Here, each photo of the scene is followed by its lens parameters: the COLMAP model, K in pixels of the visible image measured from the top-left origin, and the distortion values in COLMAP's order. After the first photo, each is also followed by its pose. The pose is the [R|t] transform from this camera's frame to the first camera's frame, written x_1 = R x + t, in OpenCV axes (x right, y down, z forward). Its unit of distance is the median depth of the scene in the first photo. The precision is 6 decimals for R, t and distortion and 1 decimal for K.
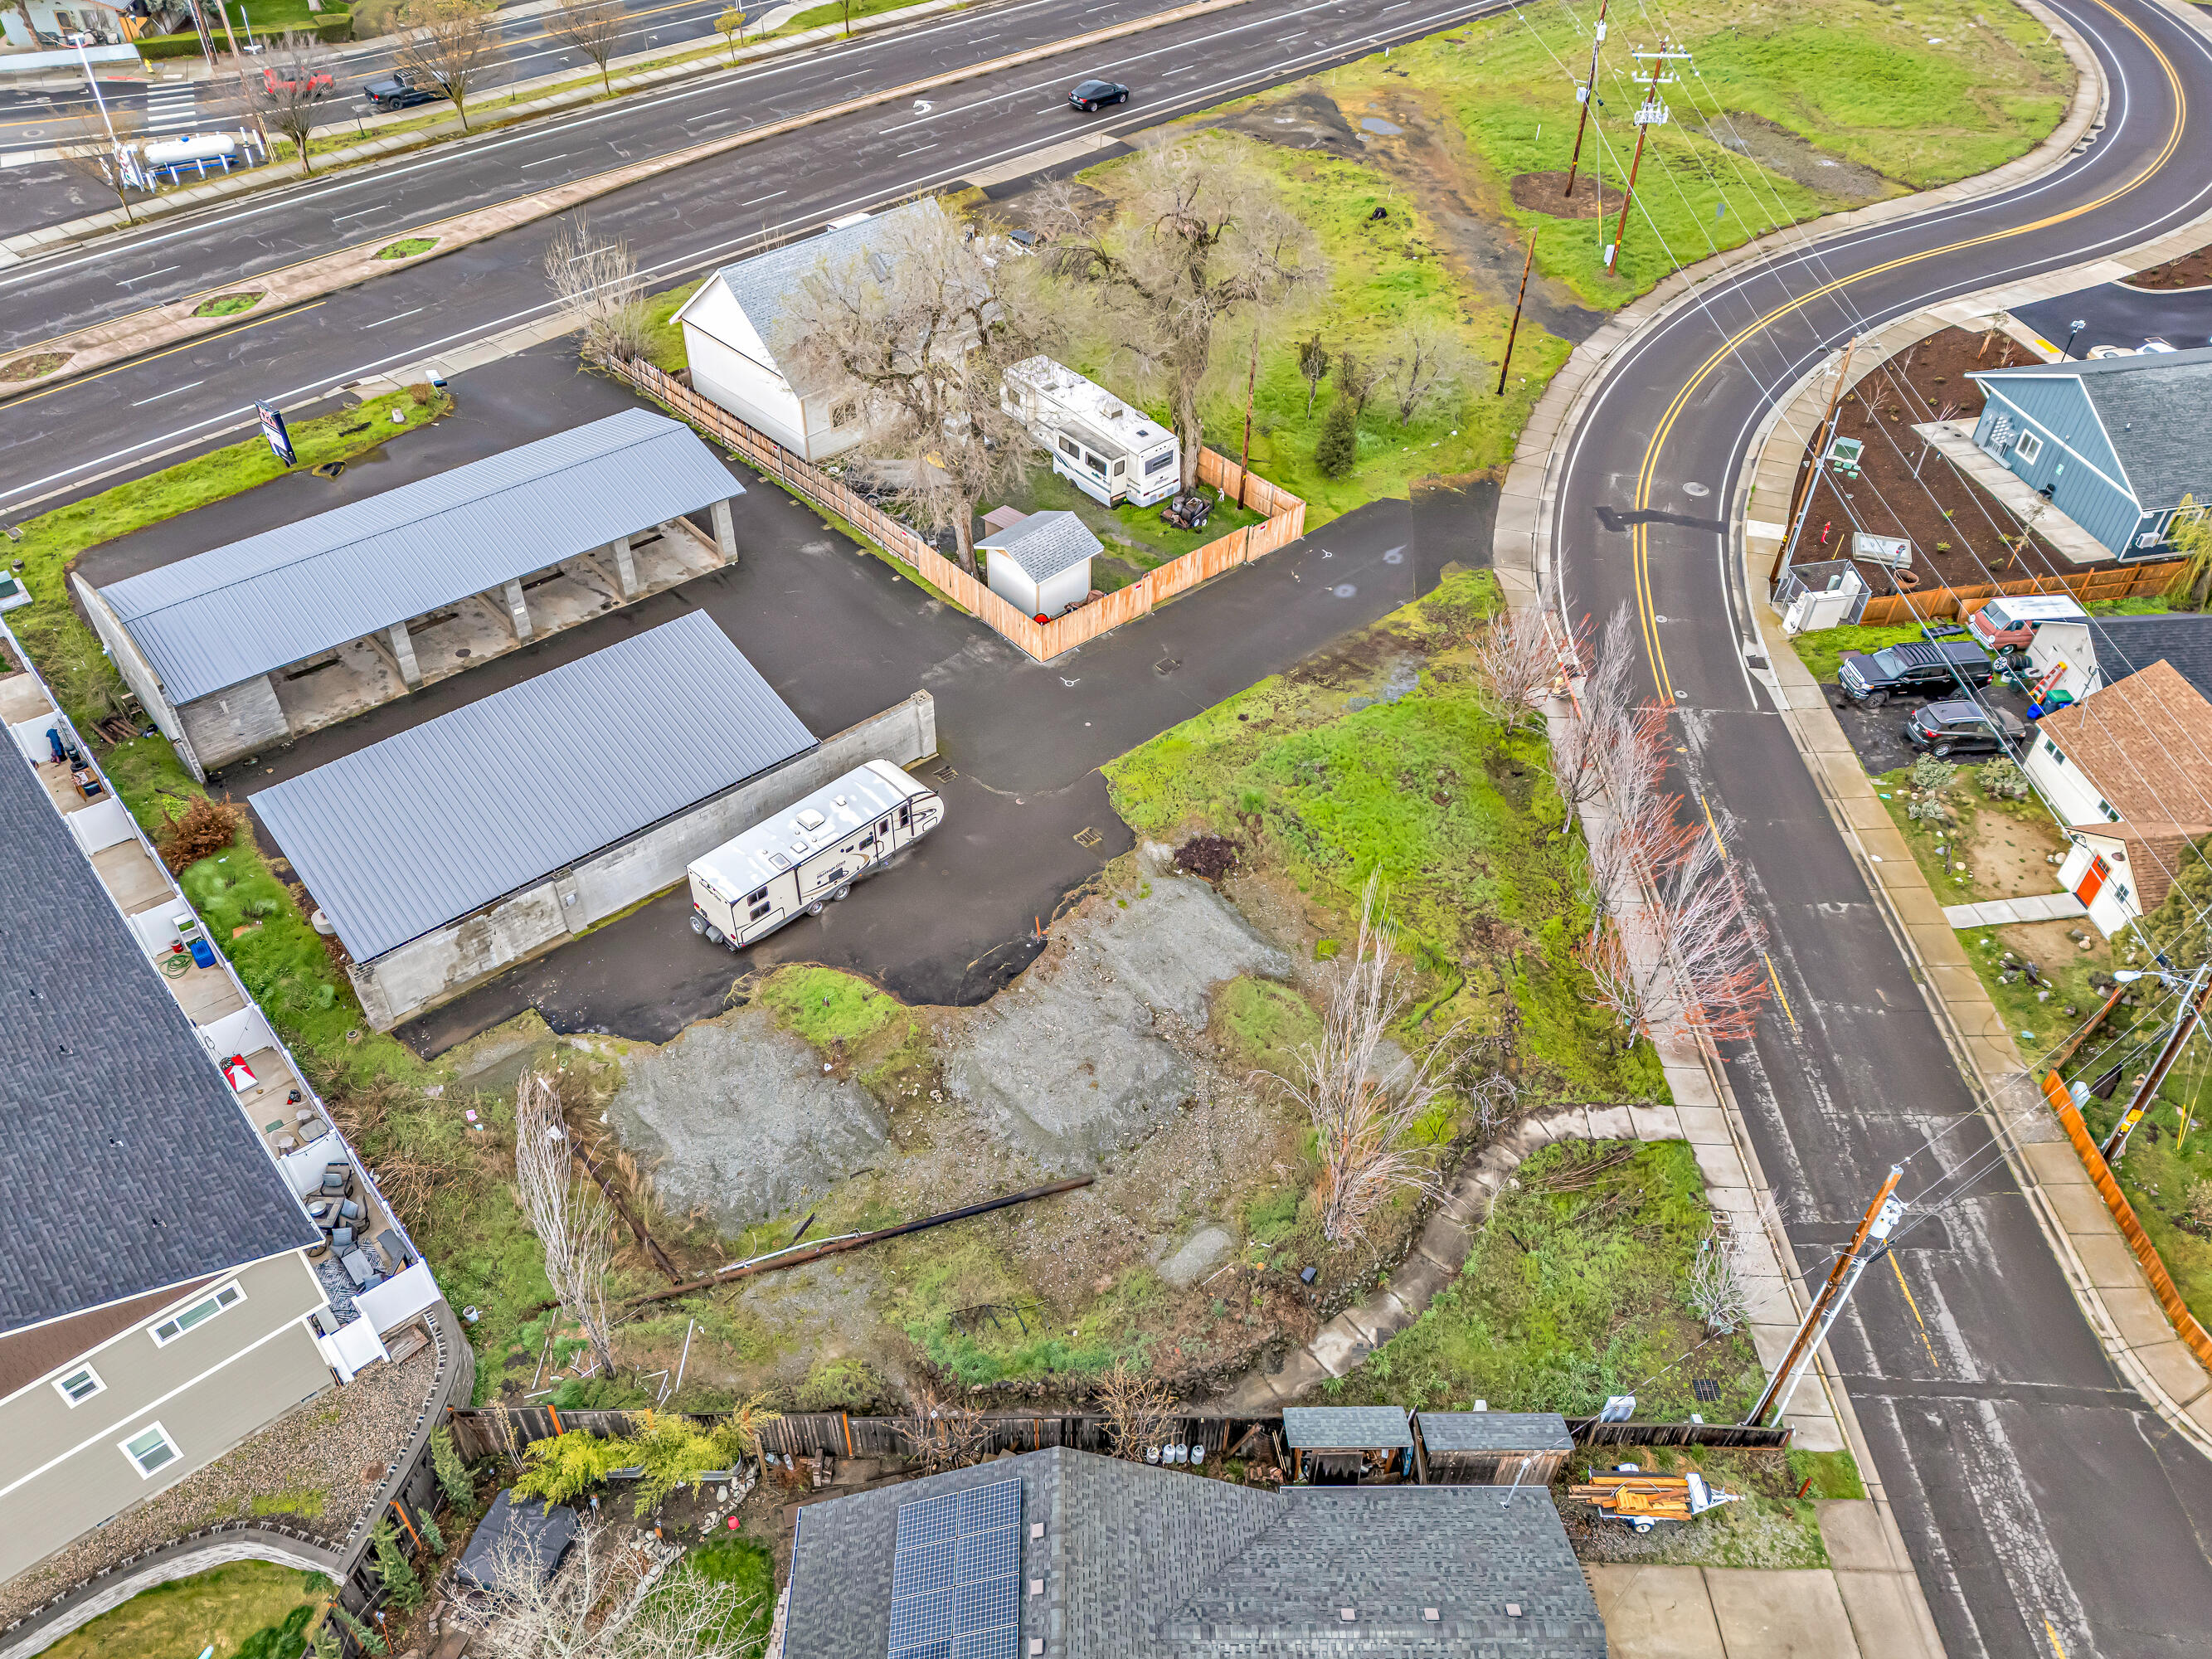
lens RADIAL K [[1641.1, 0, 1106.4], [0, 1641.1, 823.1], [0, 0, 1]] dist [0.083875, -0.084071]
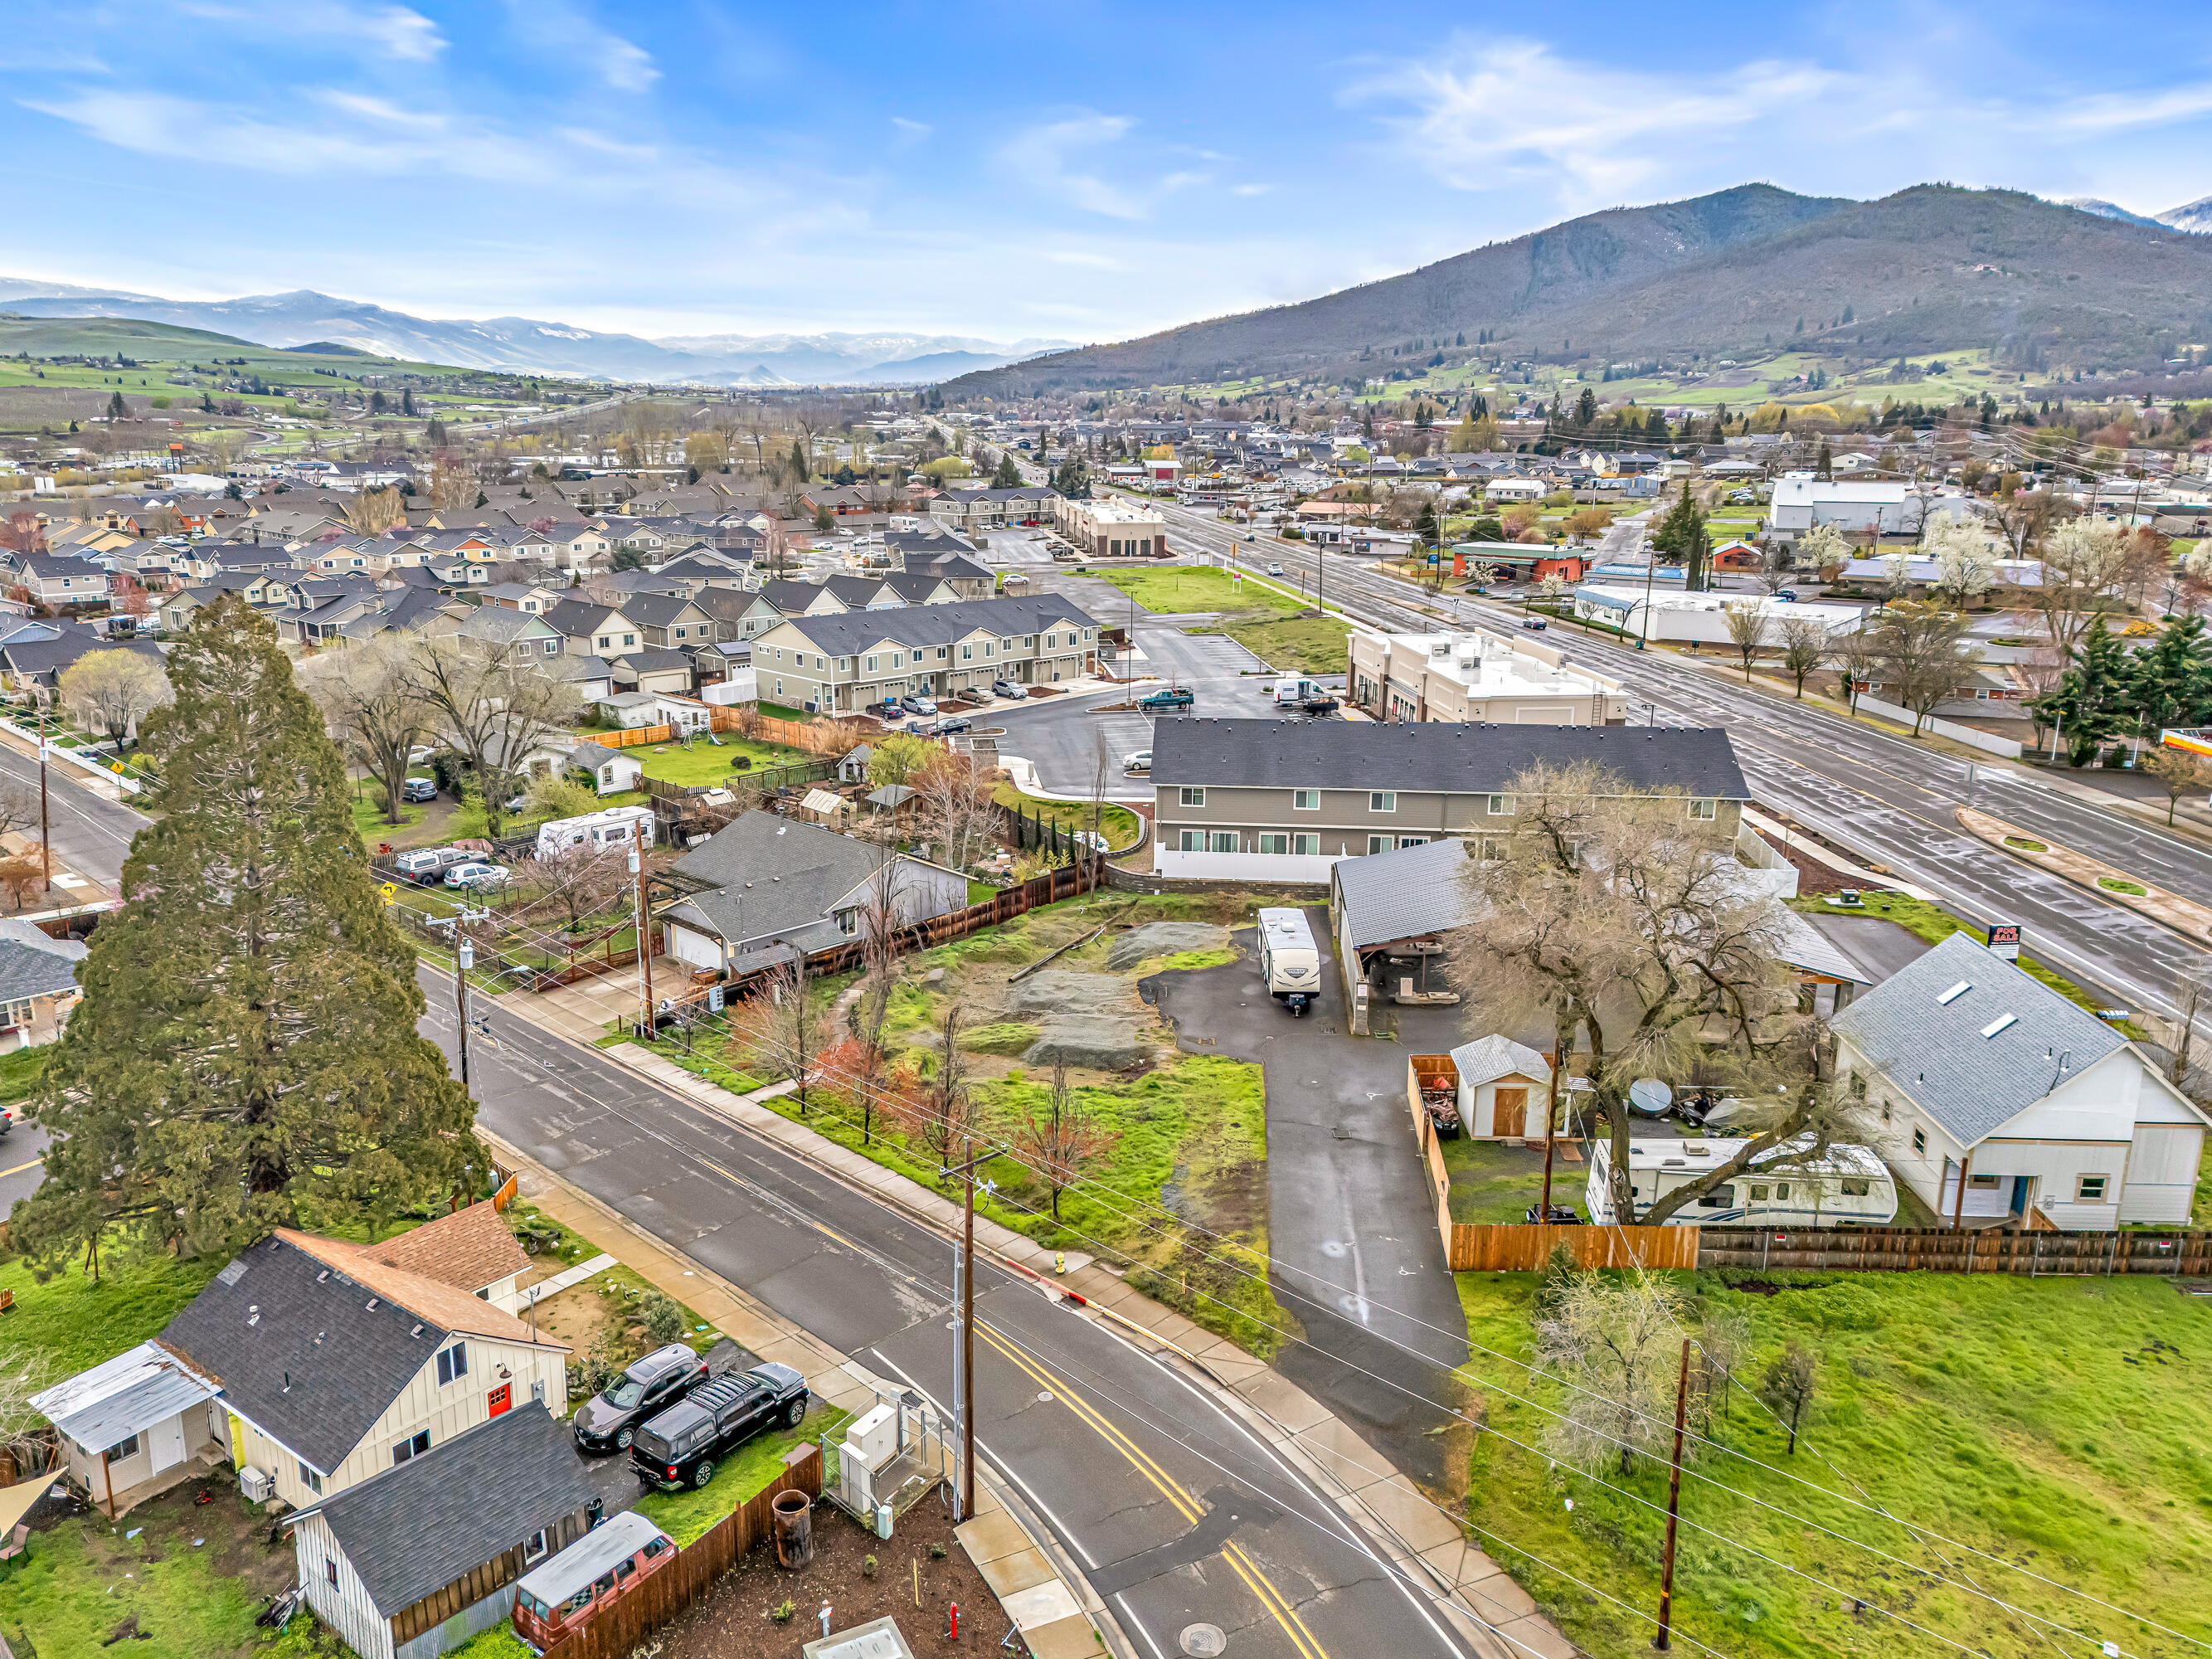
lens RADIAL K [[1652.3, 0, 1106.0], [0, 1652.3, 829.5], [0, 0, 1]] dist [0.083157, -0.079968]
pose [[-0.714858, 0.150093, -0.682972, 0.951260], [-0.486064, 0.595499, 0.639627, -0.924735], [0.502713, 0.789210, -0.352742, 1.299374]]
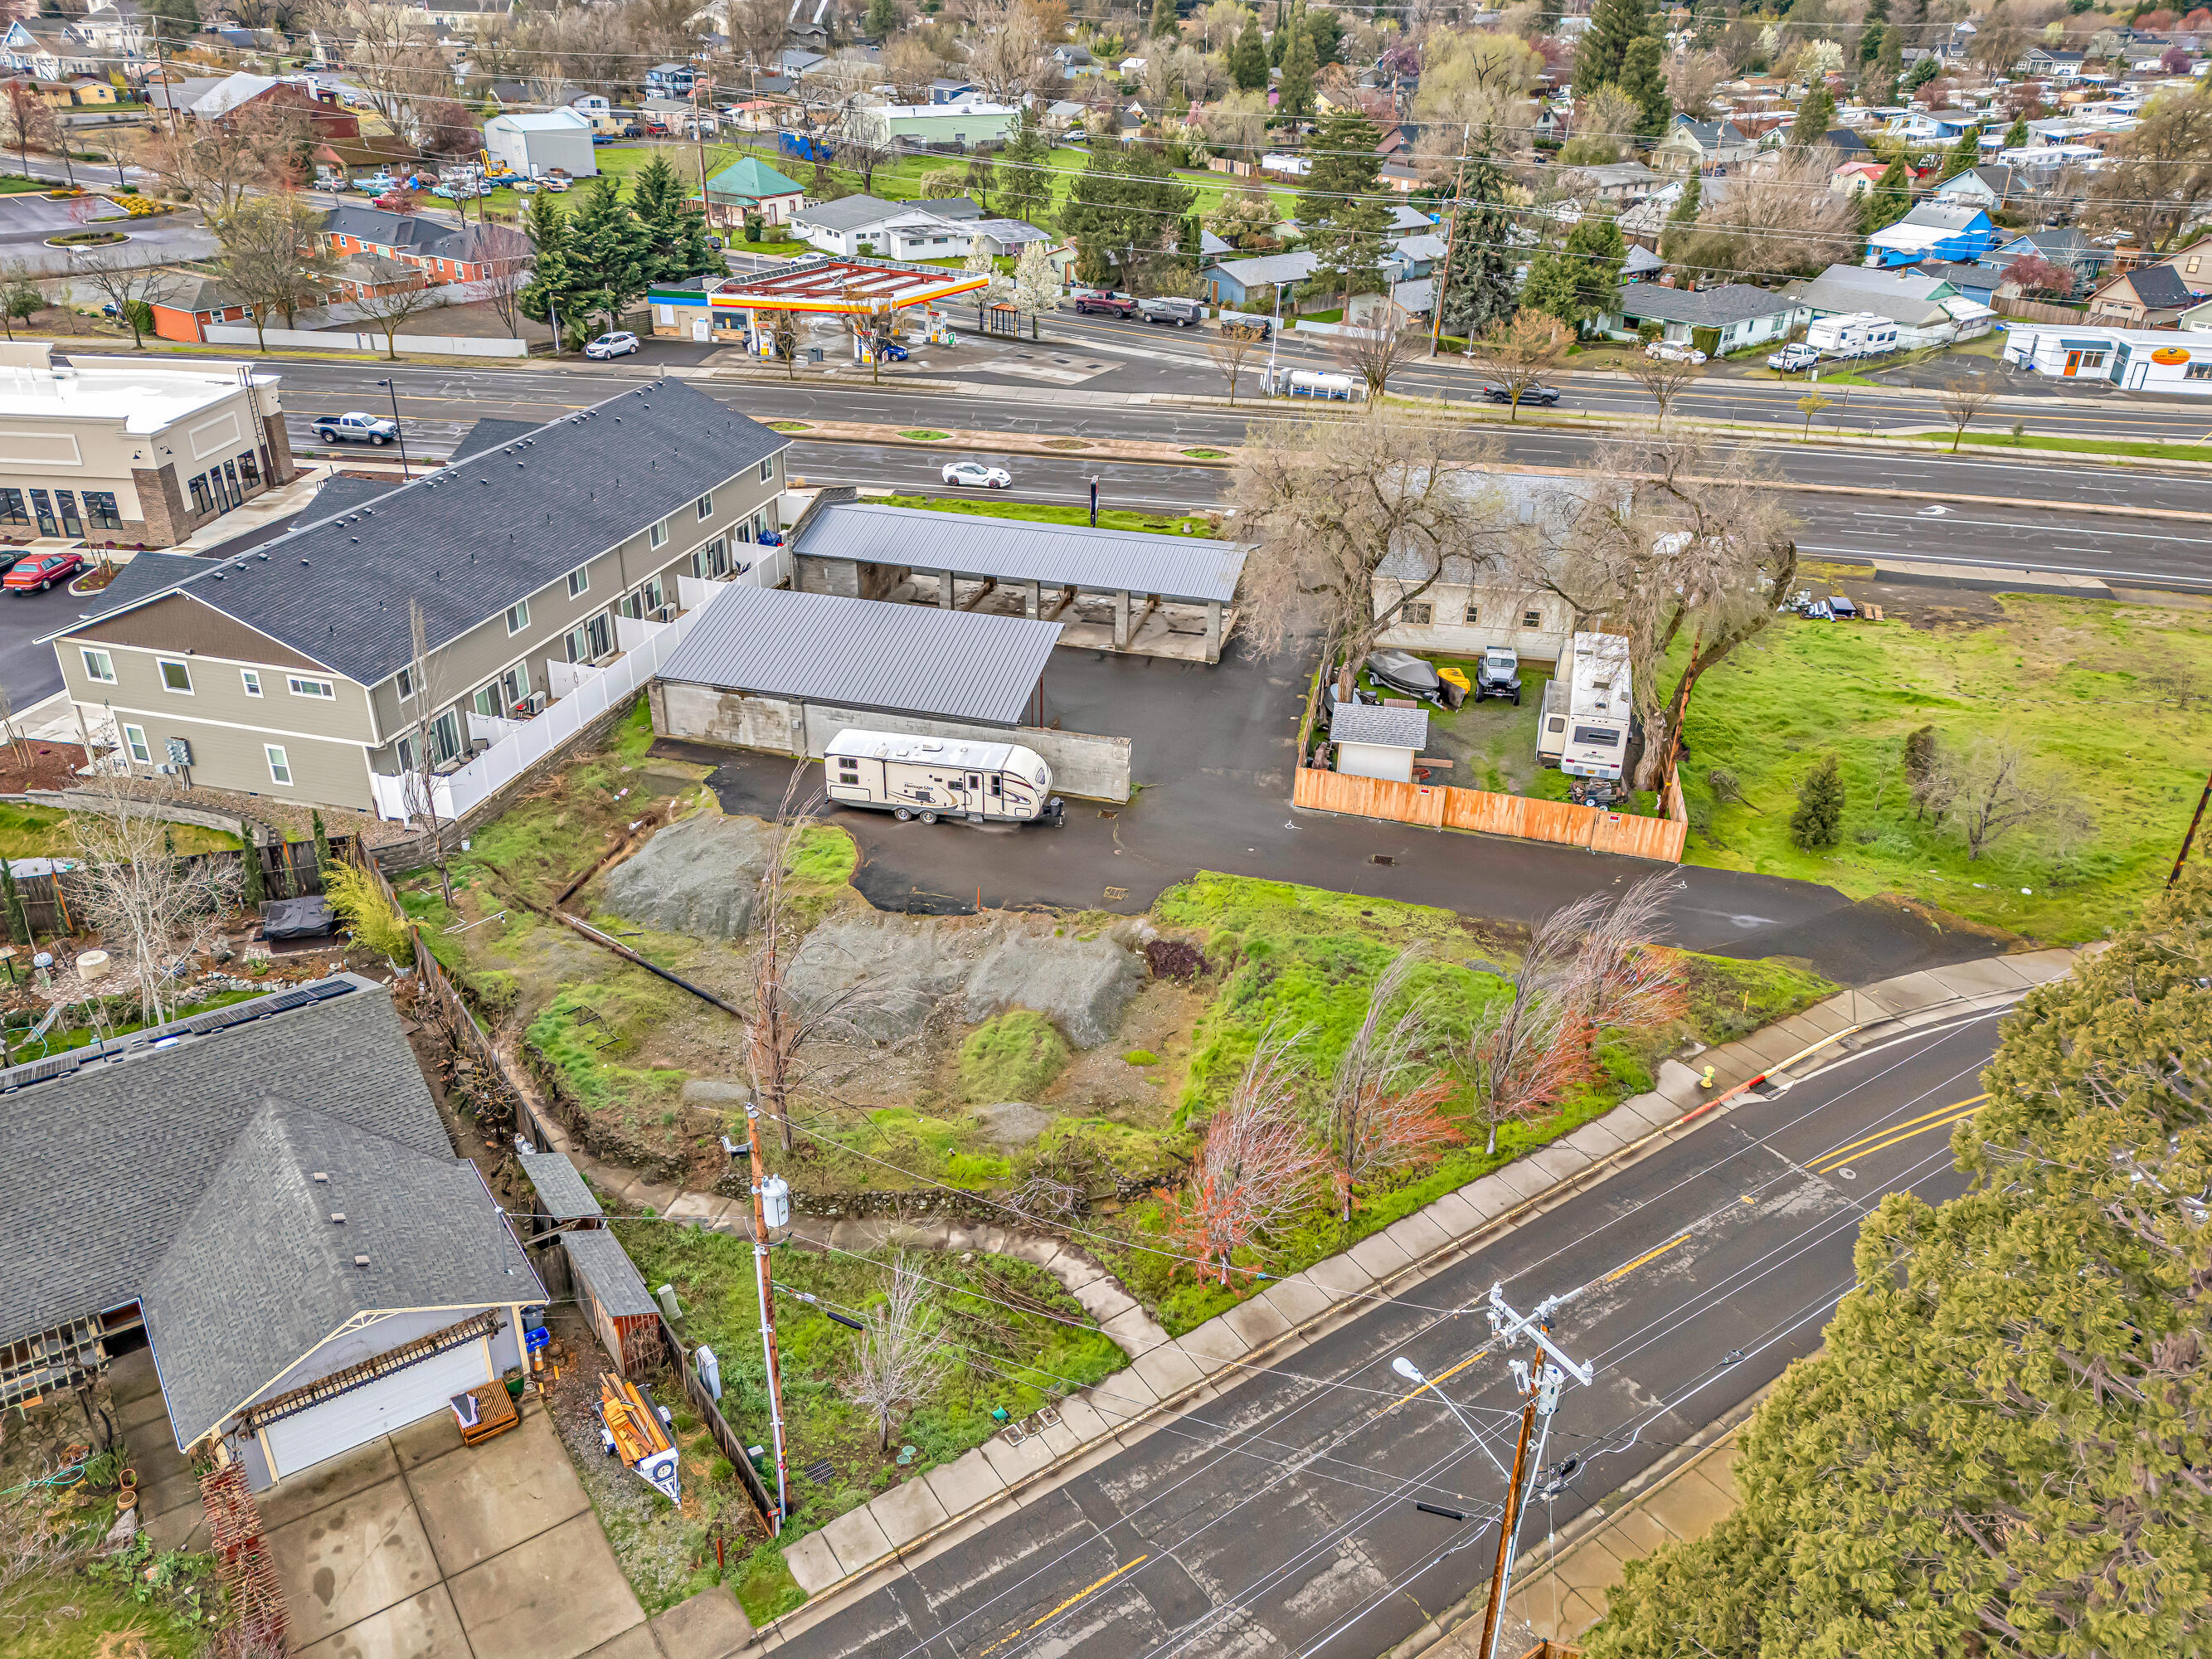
lens RADIAL K [[1641.1, 0, 1106.4], [0, 1641.1, 823.1], [0, 0, 1]] dist [0.083875, -0.084071]
pose [[0.561915, 0.377535, -0.736016, 0.737855], [-0.564380, 0.825482, -0.007453, -0.016918], [0.604754, 0.419580, 0.676923, 0.269132]]
